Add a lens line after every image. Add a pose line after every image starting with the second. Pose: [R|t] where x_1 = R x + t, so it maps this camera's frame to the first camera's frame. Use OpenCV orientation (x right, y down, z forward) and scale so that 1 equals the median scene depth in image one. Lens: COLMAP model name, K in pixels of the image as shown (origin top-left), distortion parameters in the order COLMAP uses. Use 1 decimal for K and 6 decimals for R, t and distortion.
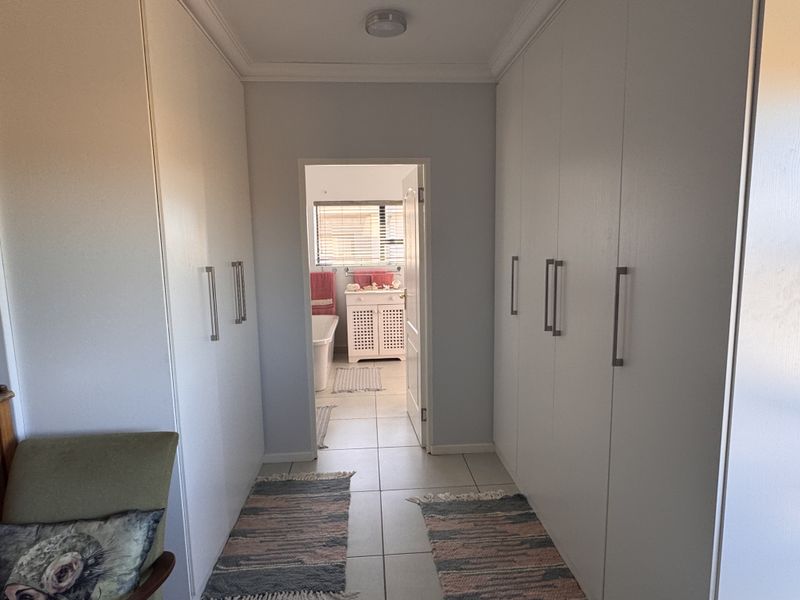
lens RADIAL K [[468.0, 0, 401.7], [0, 468.0, 299.6], [0, 0, 1]] dist [0.000119, -0.000008]
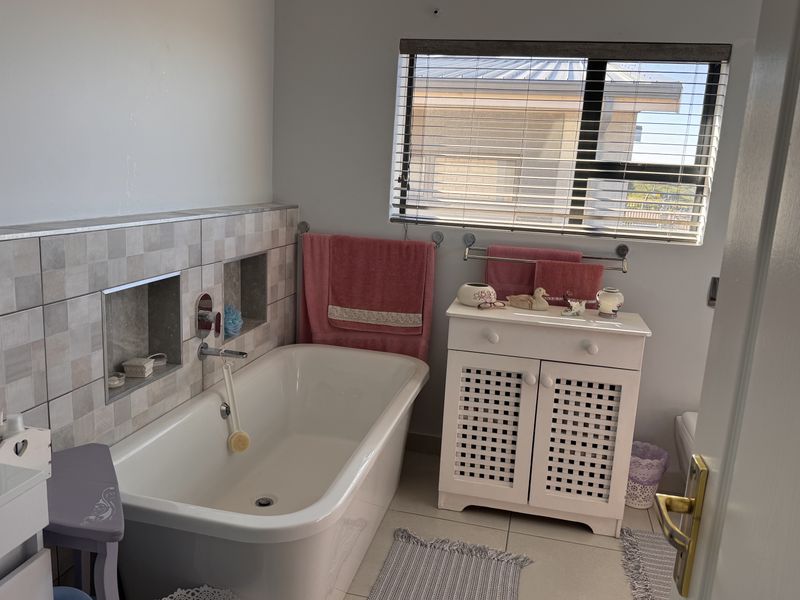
lens RADIAL K [[656.3, 0, 398.8], [0, 656.3, 303.4], [0, 0, 1]] dist [0.106145, 0.001773]
pose [[0.950914, 0.131553, -0.280101, -0.021550], [-0.113028, 0.990254, 0.081369, -0.053744], [0.288076, -0.045716, 0.956516, 0.521332]]
